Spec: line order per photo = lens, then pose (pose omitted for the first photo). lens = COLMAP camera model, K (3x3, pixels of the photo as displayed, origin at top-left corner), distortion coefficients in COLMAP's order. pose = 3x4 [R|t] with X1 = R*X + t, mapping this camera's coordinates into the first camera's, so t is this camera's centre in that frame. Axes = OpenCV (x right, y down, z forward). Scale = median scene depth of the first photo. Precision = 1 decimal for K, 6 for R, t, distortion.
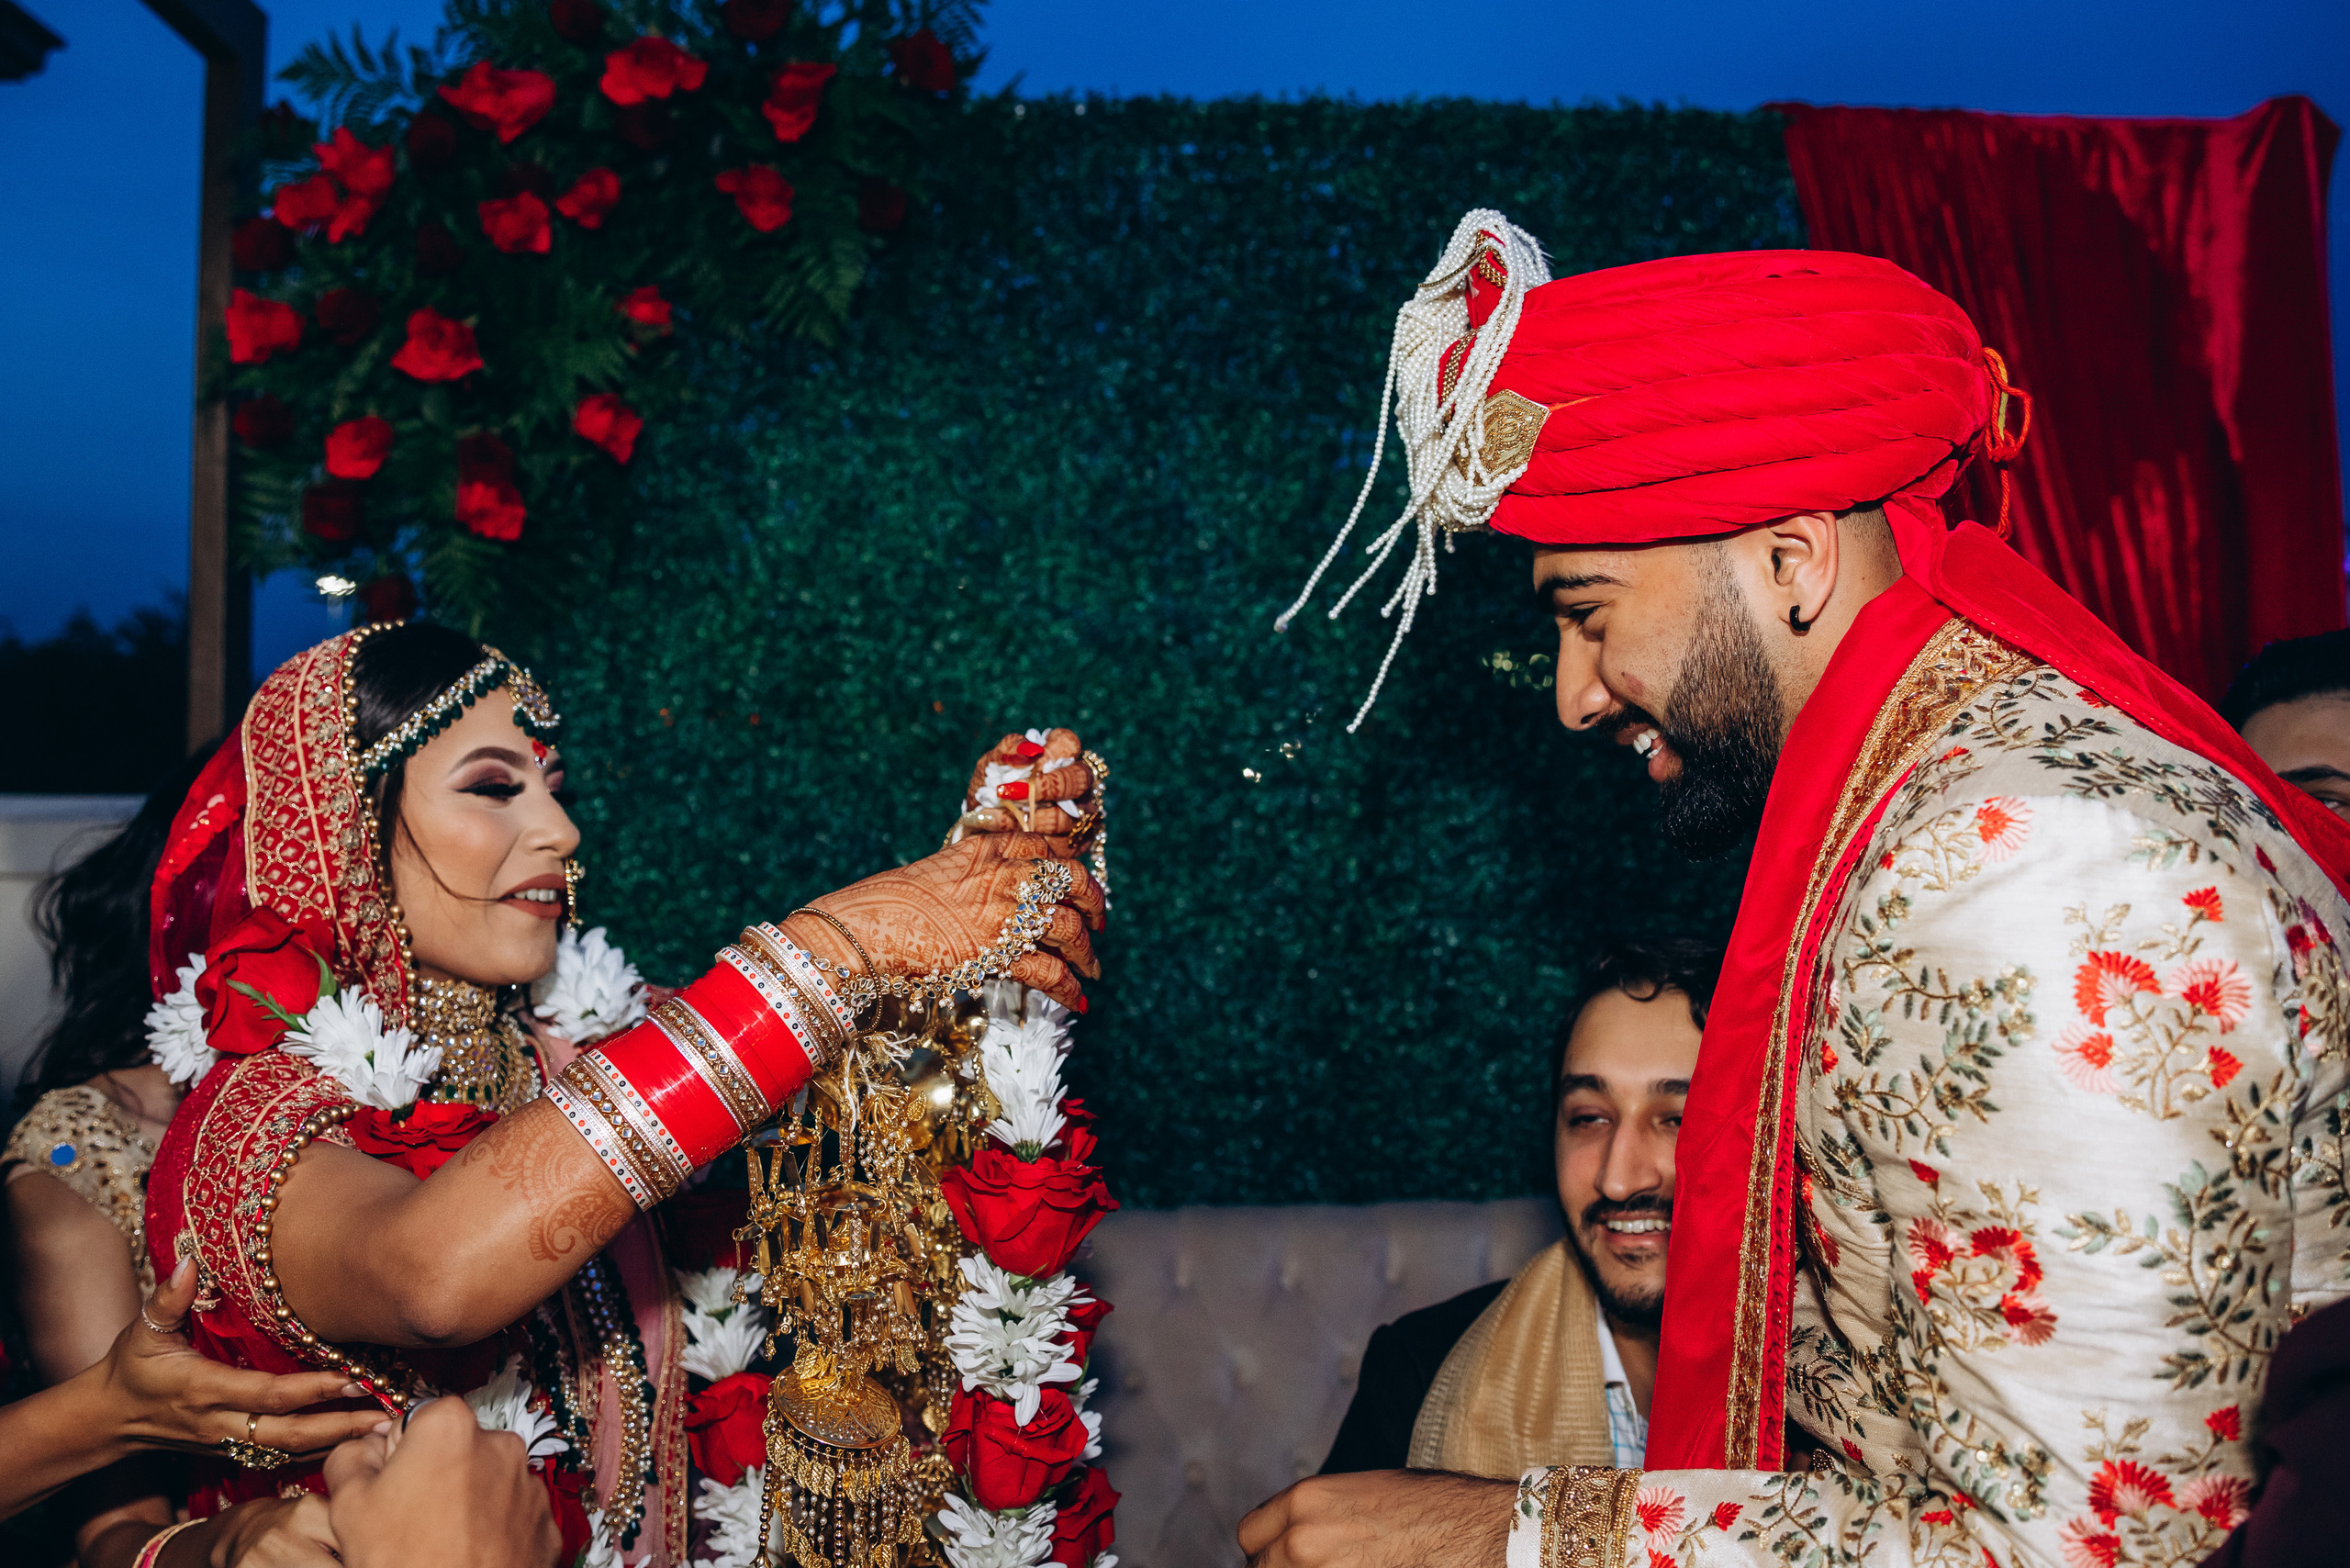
lens RADIAL K [[1629.7, 0, 1175.0], [0, 1629.7, 784.0], [0, 0, 1]] dist [-0.171165, -0.002967]
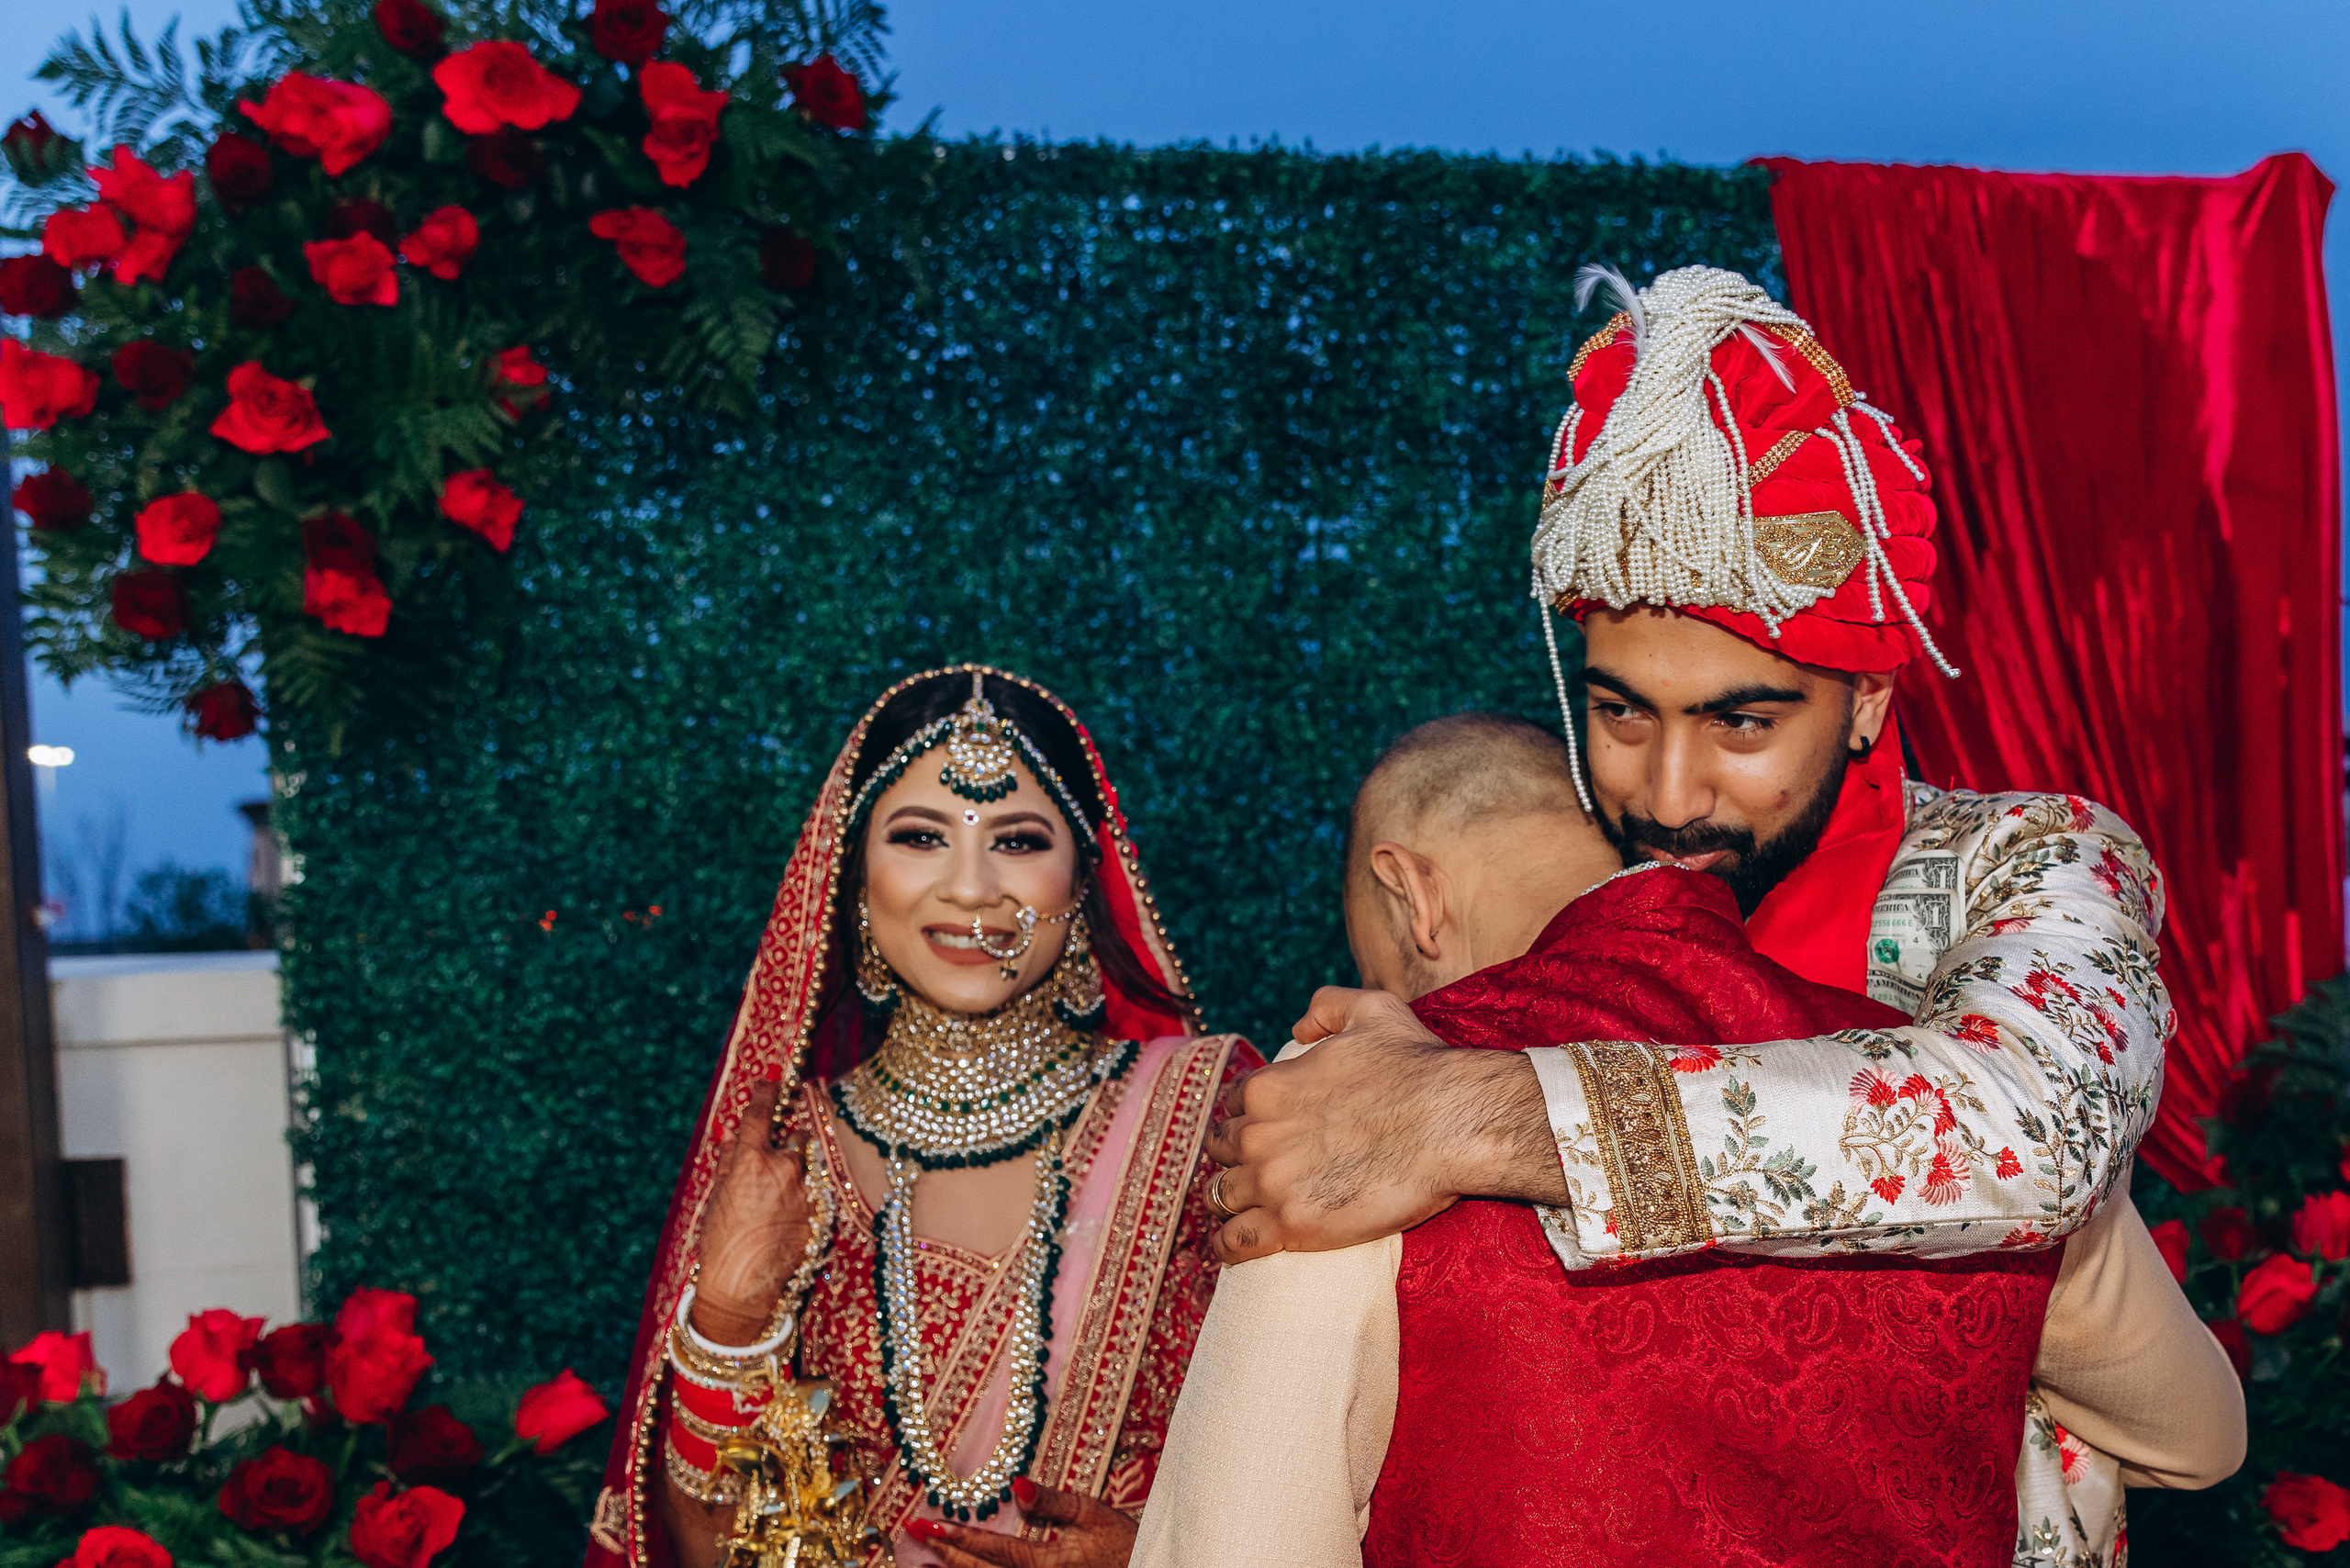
lens RADIAL K [[1560.1, 0, 1175.0], [0, 1560.1, 784.0], [0, 0, 1]] dist [-0.035139, 0.000022]
pose [[0.999604, -0.025515, 0.011859, 0.013740], [0.026277, 0.997249, -0.069314, -0.002861], [-0.010058, 0.069598, 0.997524, 0.120837]]
